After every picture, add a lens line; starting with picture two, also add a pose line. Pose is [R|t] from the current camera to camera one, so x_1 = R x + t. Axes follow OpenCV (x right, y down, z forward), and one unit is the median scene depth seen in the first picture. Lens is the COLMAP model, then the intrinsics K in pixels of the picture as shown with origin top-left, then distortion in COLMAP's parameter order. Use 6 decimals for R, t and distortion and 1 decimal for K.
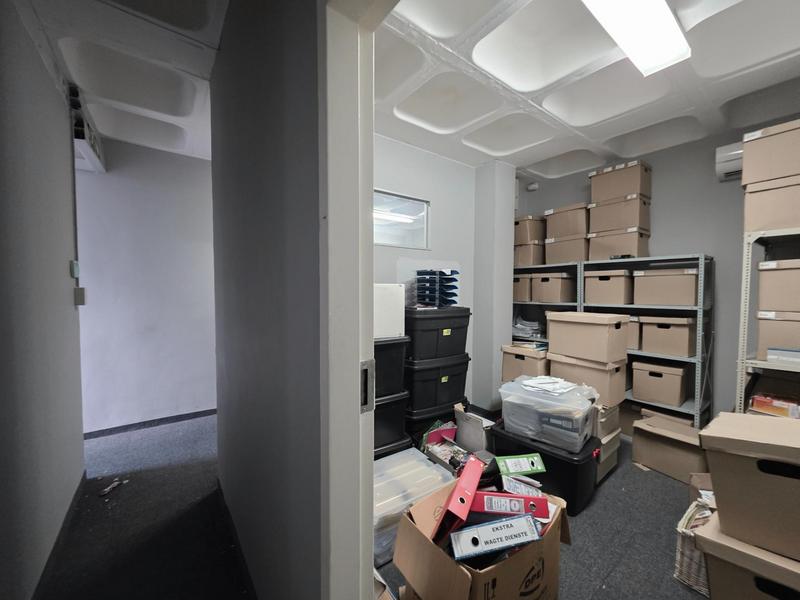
lens RADIAL K [[320.1, 0, 398.6], [0, 320.1, 300.4], [0, 0, 1]] dist [-0.000187, 0.000406]
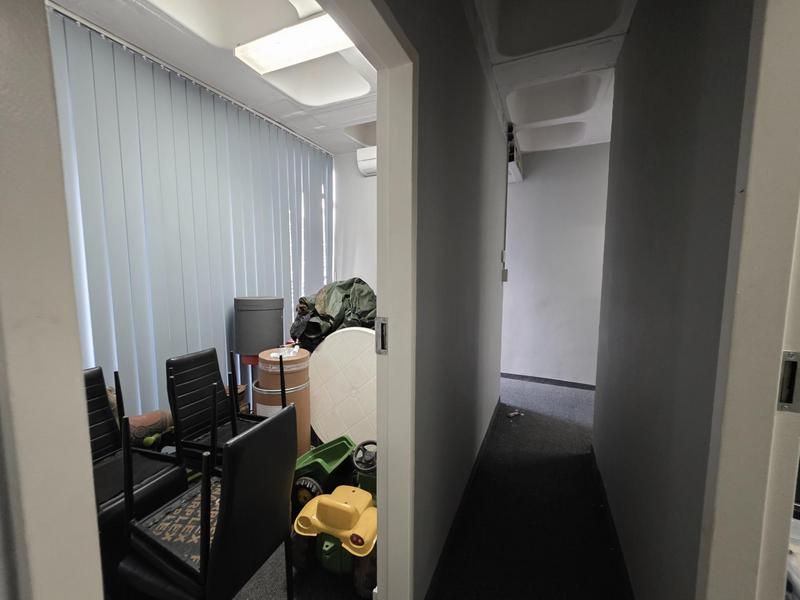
lens RADIAL K [[320.1, 0, 398.6], [0, 320.1, 300.4], [0, 0, 1]] dist [-0.000187, 0.000406]
pose [[0.474130, 0.081815, -0.876645, 0.038827], [-0.033322, 0.996627, 0.074990, 0.007455], [0.879824, -0.006343, 0.475258, -0.093902]]
